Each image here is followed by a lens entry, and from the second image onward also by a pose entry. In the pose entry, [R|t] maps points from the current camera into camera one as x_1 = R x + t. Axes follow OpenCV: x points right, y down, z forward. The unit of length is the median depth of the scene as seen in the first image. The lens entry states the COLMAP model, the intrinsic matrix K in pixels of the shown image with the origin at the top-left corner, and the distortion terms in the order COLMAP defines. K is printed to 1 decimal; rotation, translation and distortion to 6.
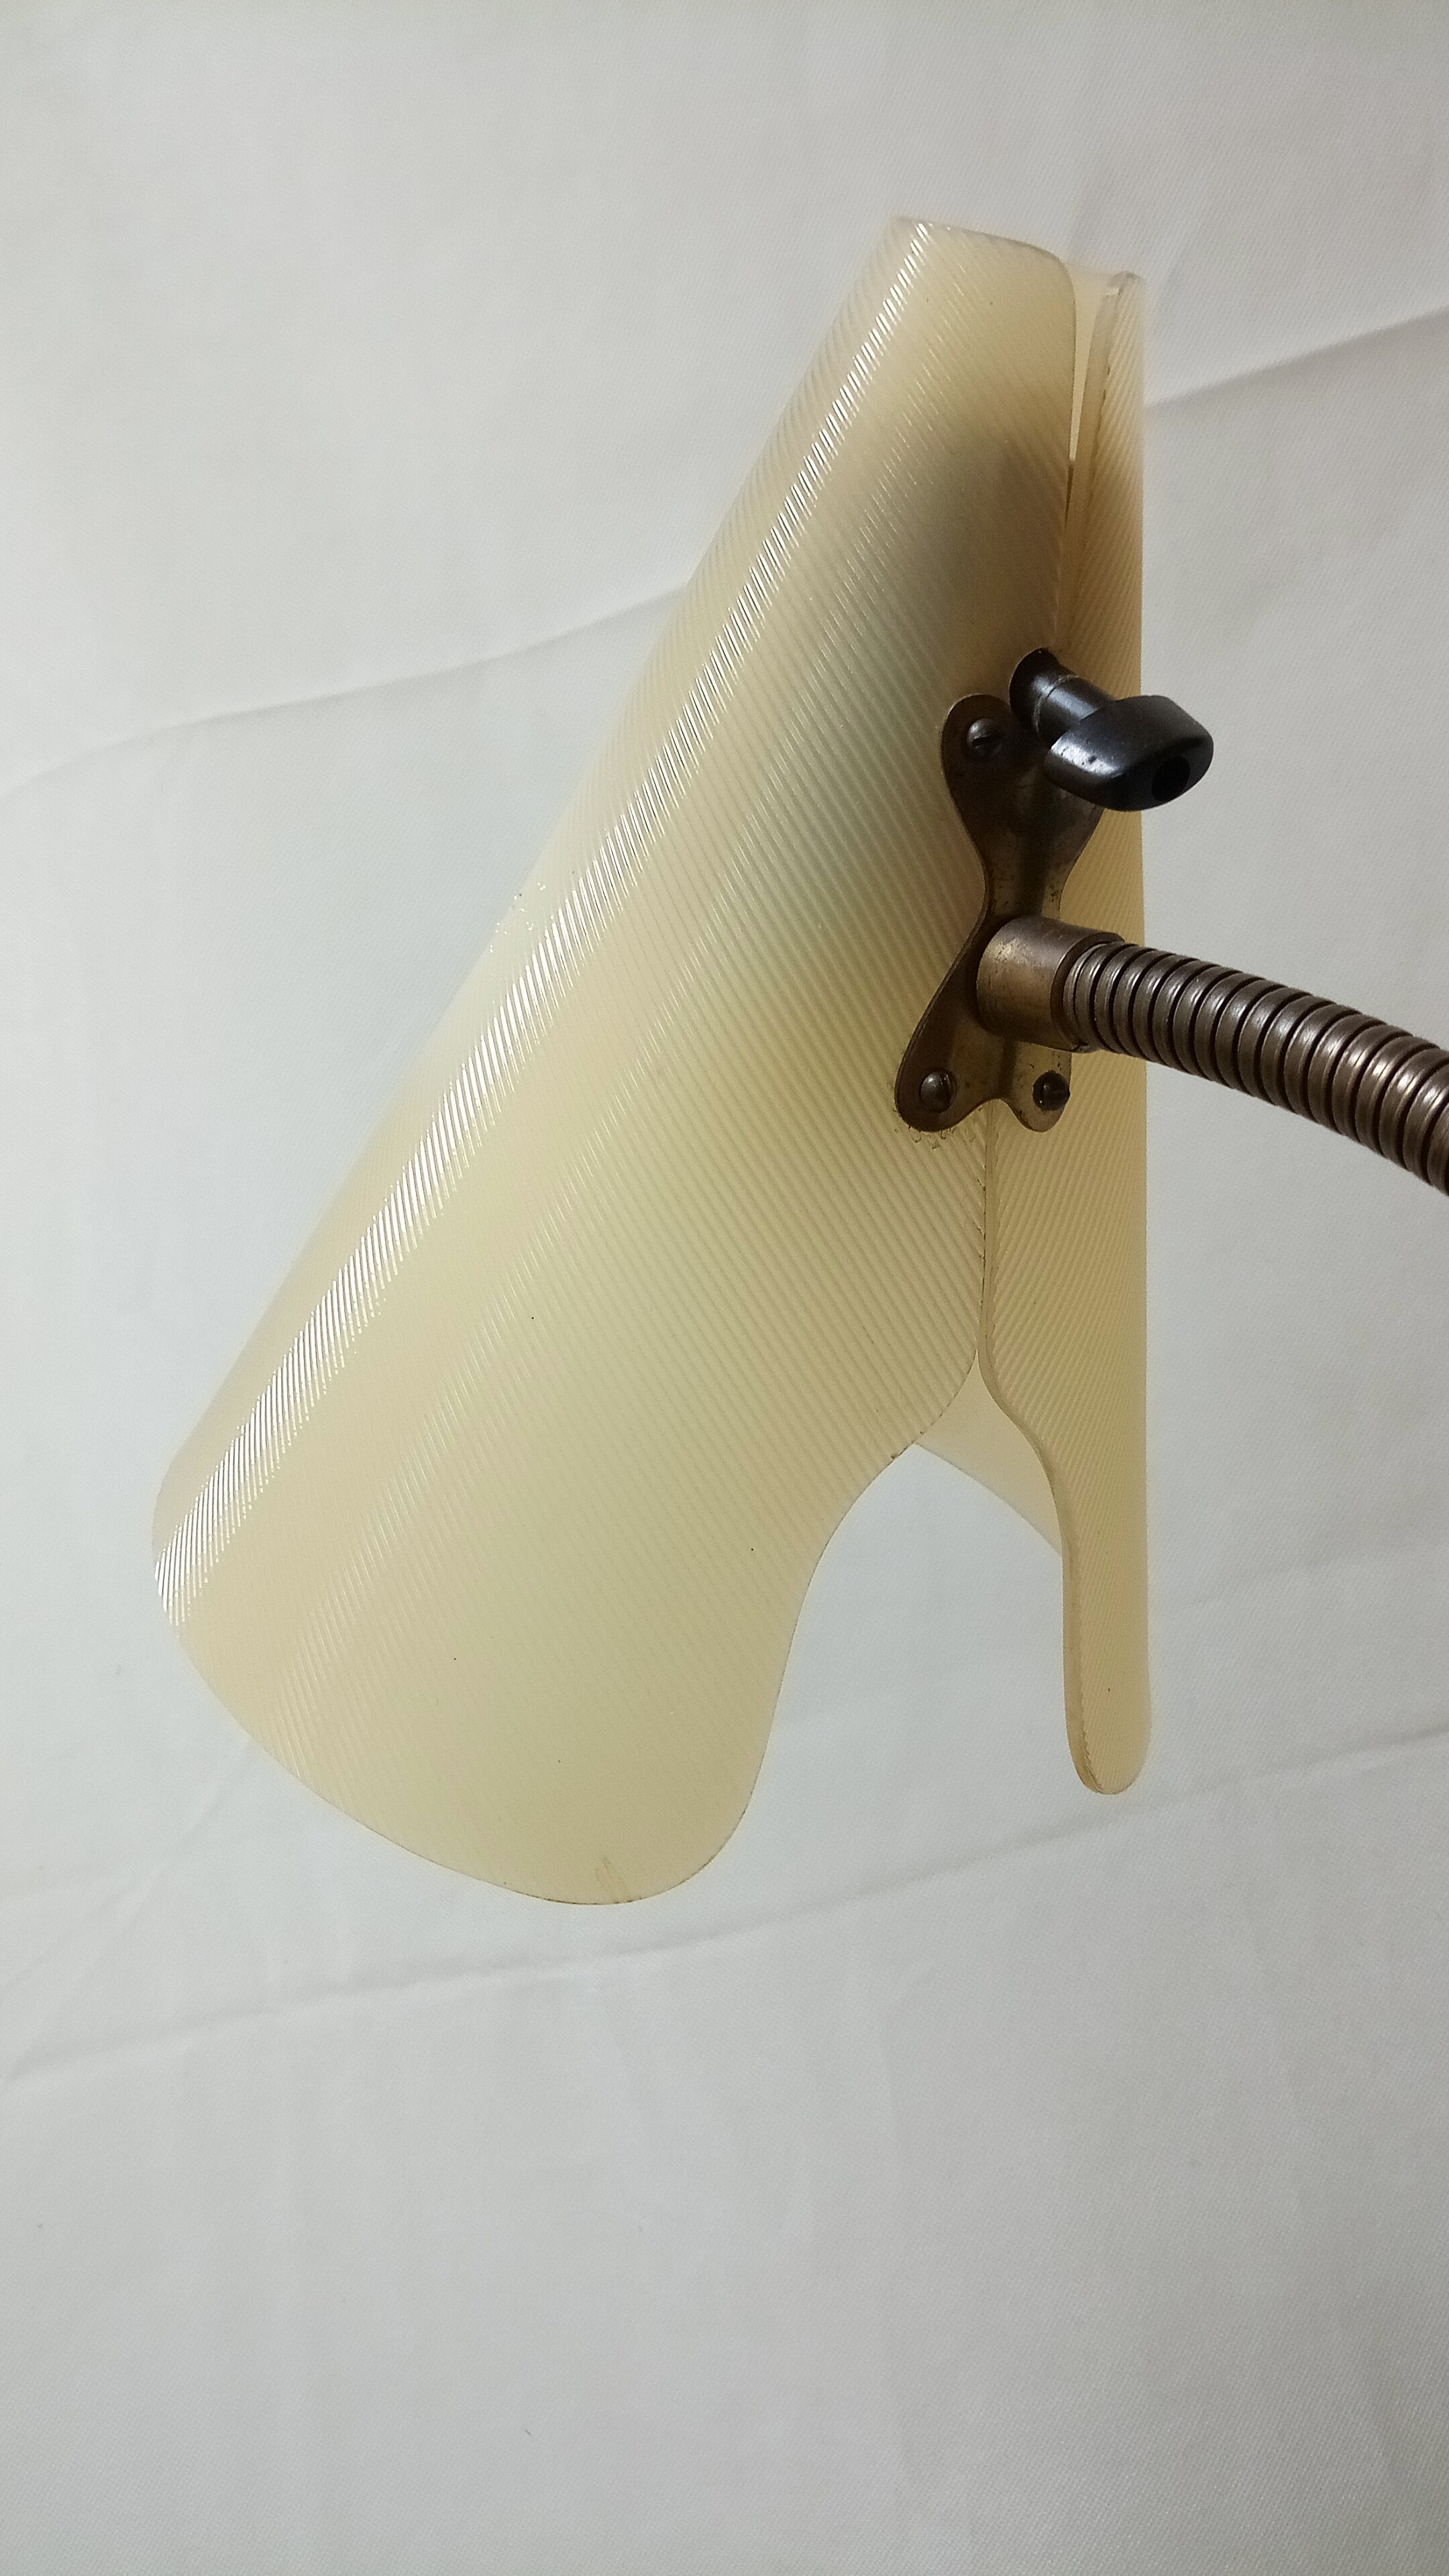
lens RADIAL K [[2264.8, 0, 711.9], [0, 2264.8, 1402.1], [0, 0, 1]] dist [-0.006524, -0.031069]
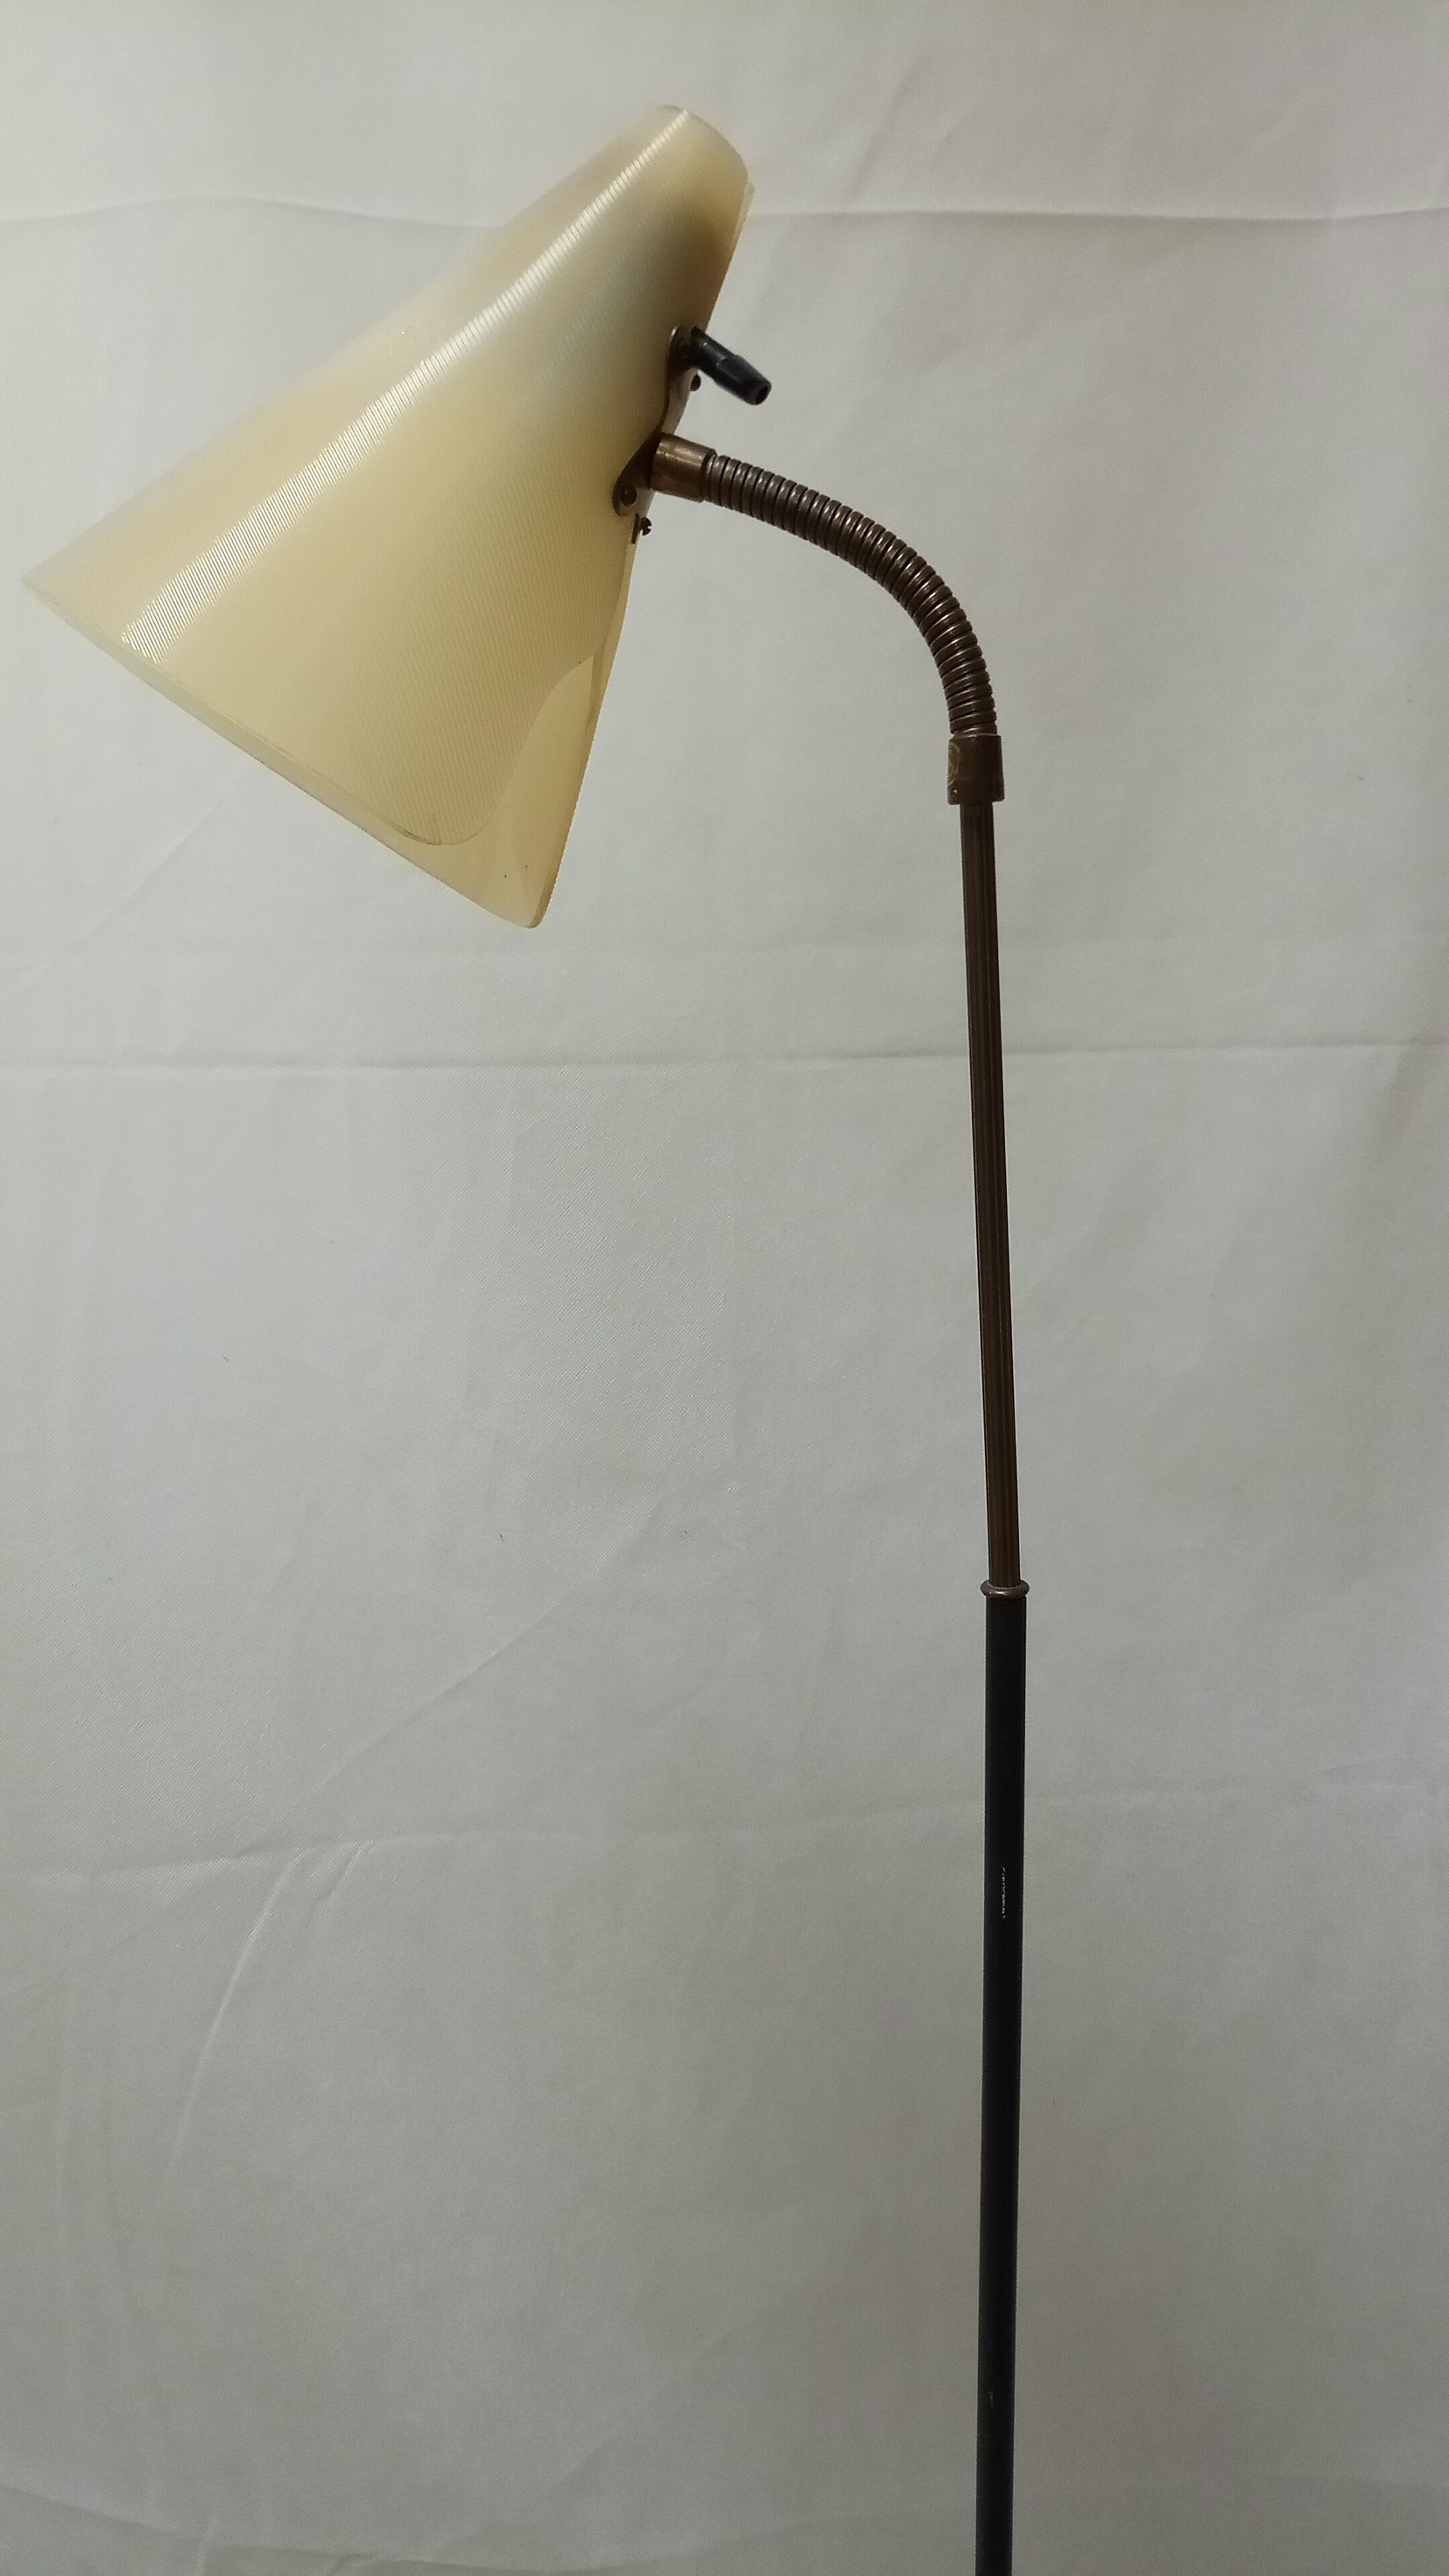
lens RADIAL K [[2219.5, 0, 724.5], [0, 2219.5, 1288.0], [0, 0, 1]] dist [0.082482, -0.211509]
pose [[0.941406, 0.217479, 0.257795, -0.172159], [-0.246316, 0.965453, 0.085019, 0.195976], [-0.230399, -0.143537, 0.962452, -0.605845]]
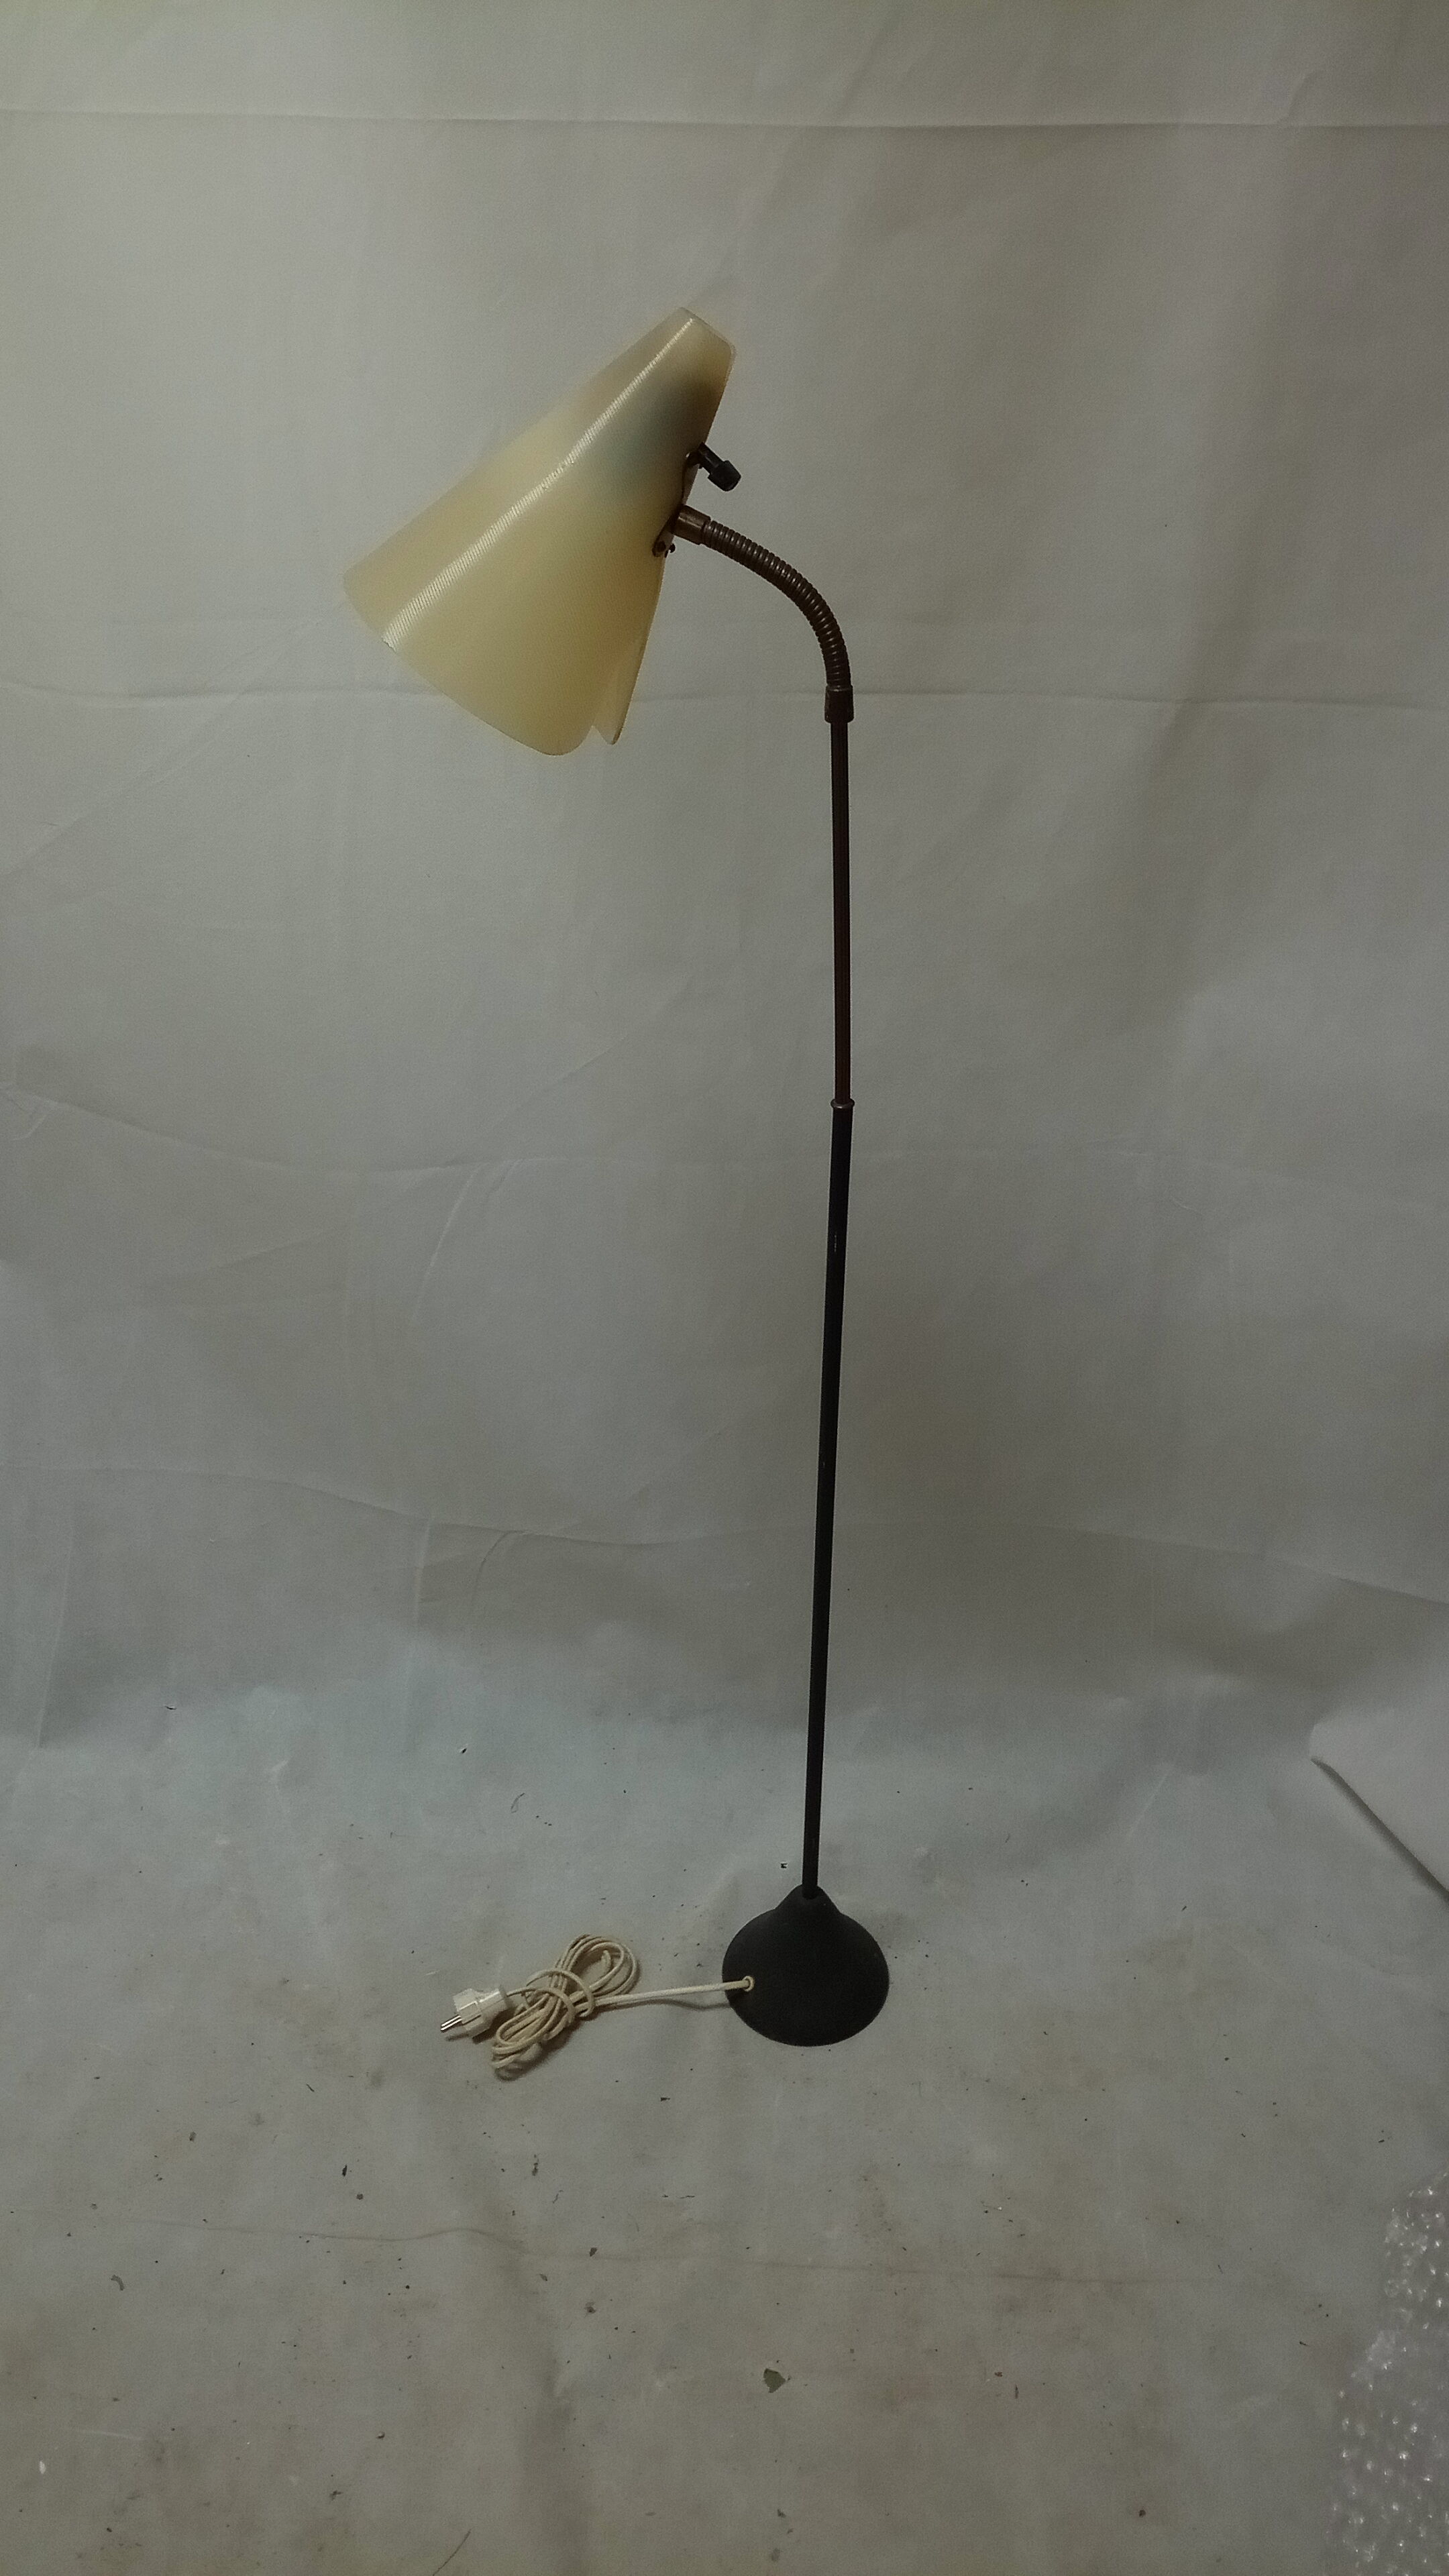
lens RADIAL K [[2264.8, 0, 711.9], [0, 2264.8, 1402.1], [0, 0, 1]] dist [-0.006524, -0.031069]
pose [[0.949468, 0.139870, 0.280974, -0.432759], [-0.267798, 0.827902, 0.492811, -0.424082], [-0.163689, -0.543152, 0.823524, -1.573352]]
